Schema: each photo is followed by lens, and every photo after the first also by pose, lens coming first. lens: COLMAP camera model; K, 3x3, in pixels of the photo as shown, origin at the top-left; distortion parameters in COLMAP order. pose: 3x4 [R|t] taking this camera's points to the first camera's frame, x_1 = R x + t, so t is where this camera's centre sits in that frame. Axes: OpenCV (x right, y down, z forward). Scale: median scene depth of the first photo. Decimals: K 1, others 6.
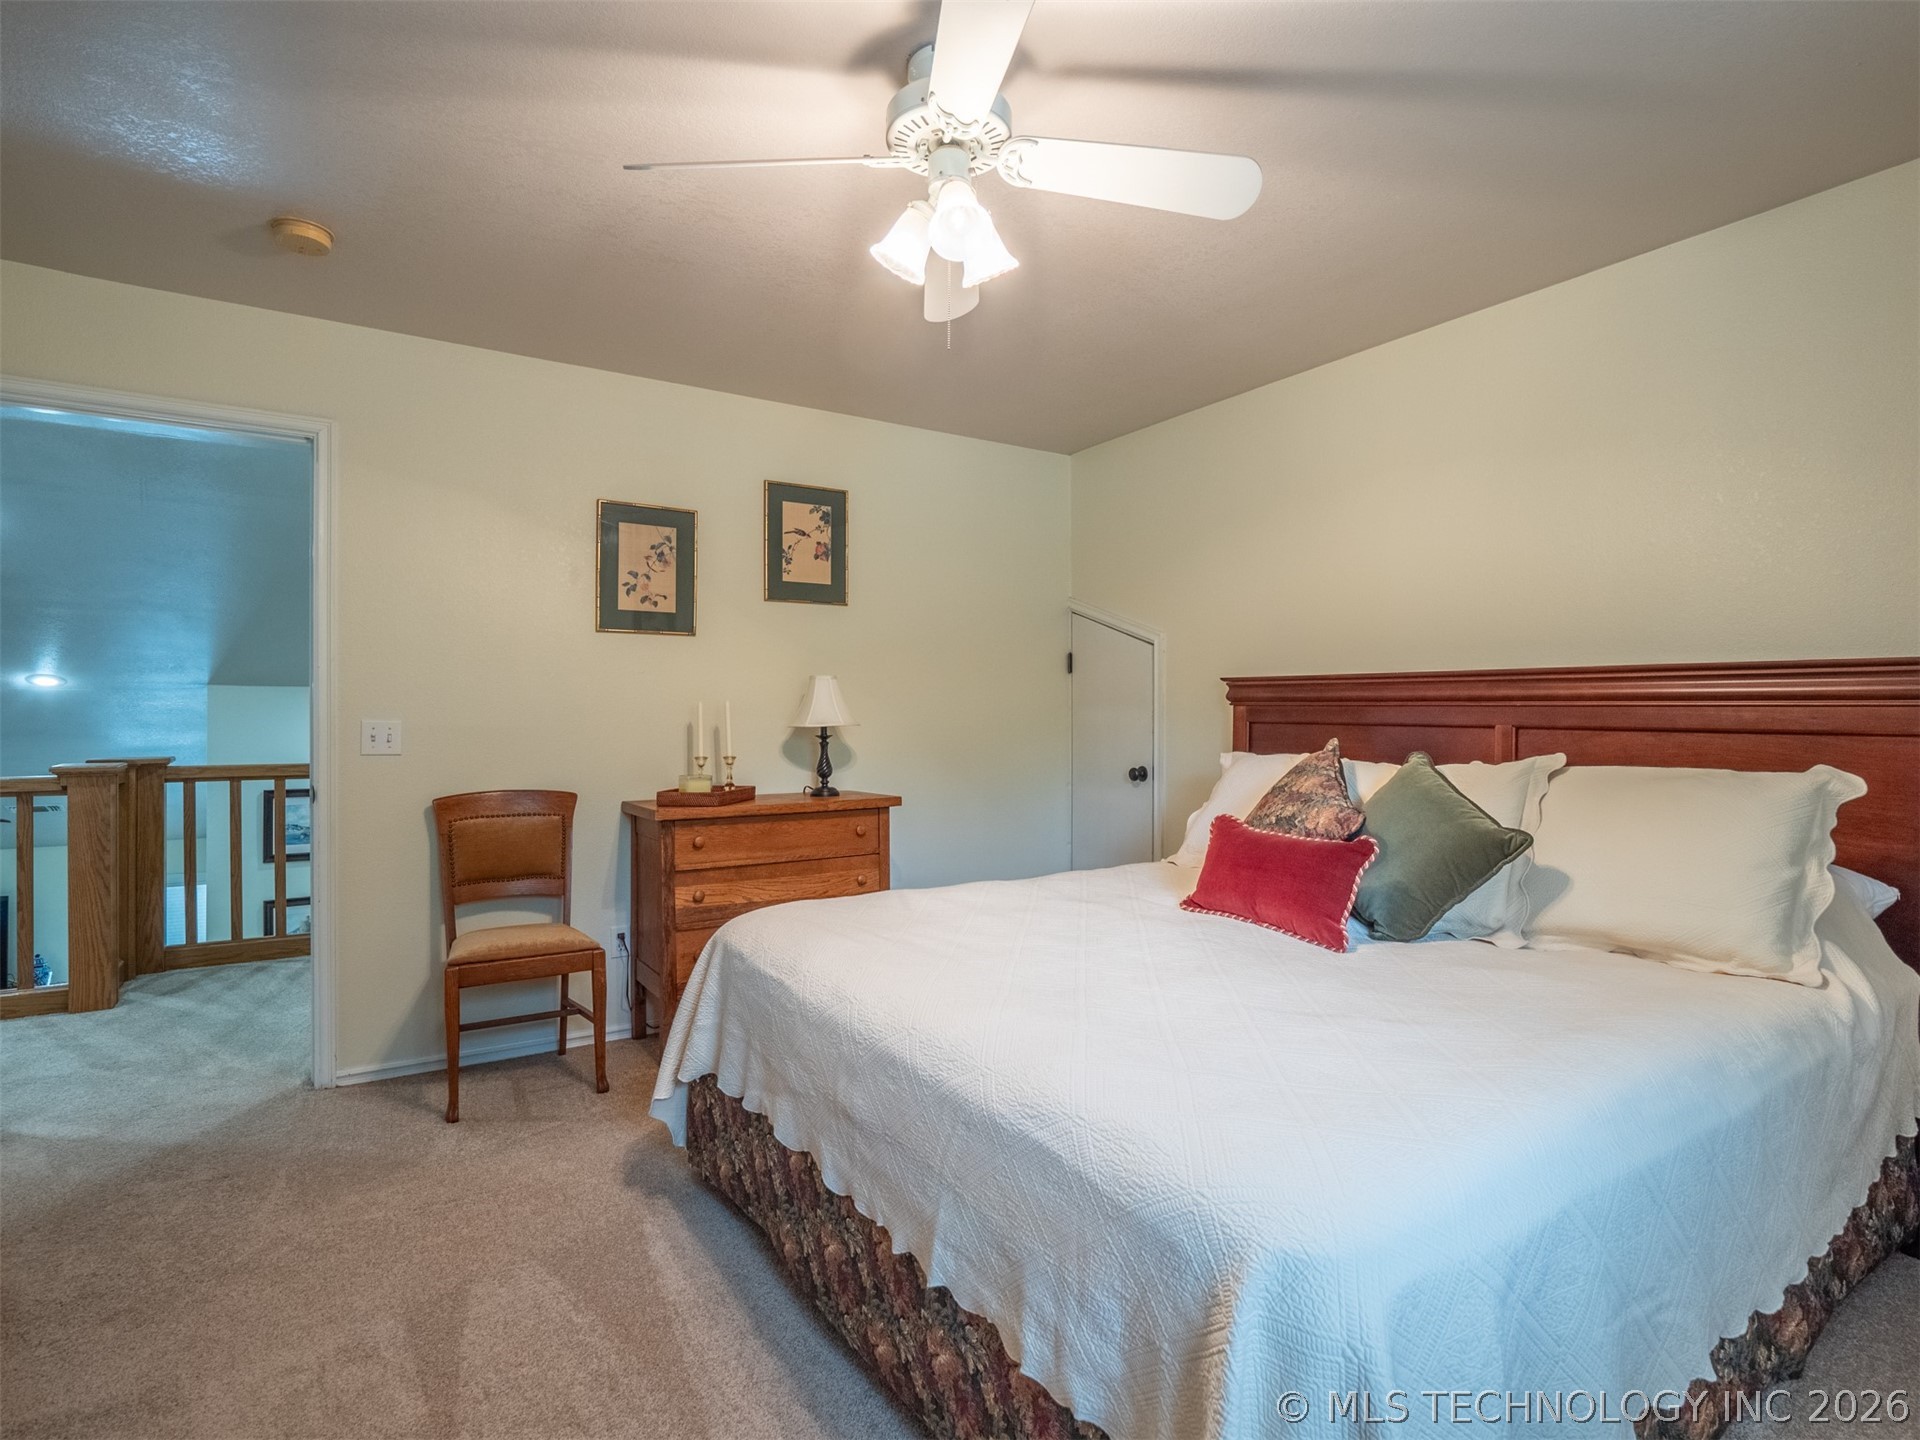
lens RADIAL K [[930.7, 0, 958.3], [0, 930.7, 712.1], [0, 0, 1]] dist [-0.002376, -0.000962]
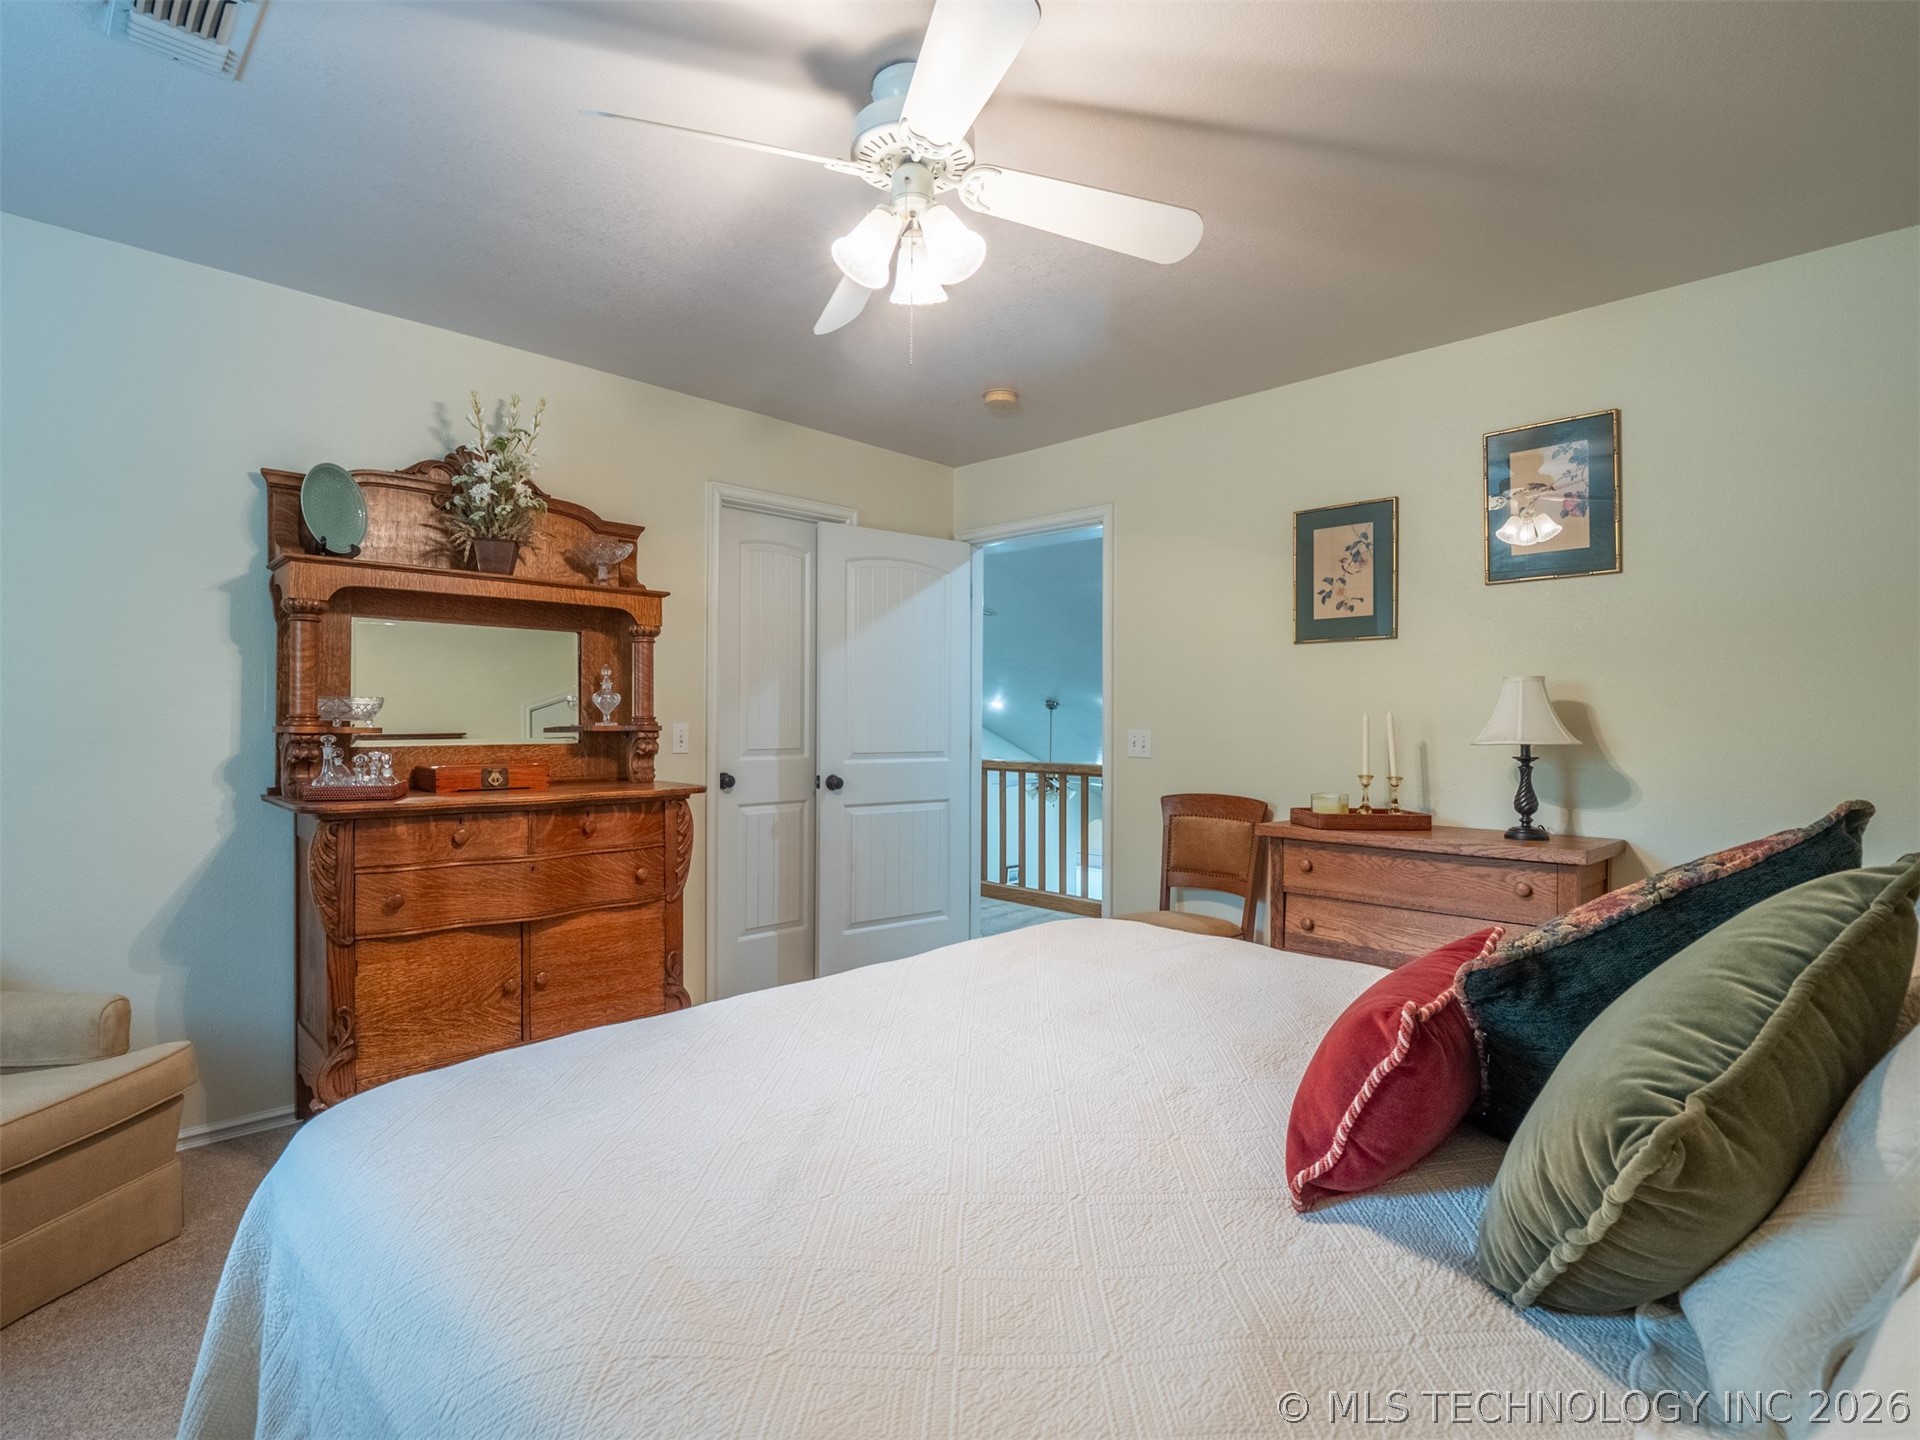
lens RADIAL K [[930.7, 0, 963.7], [0, 930.7, 718.8], [0, 0, 1]] dist [-0.002376, -0.000962]
pose [[0.255683, -0.000371, -0.966761, 0.476617], [-0.001166, 0.999999, -0.000692, -0.004753], [0.966760, 0.001304, 0.255683, 0.387728]]
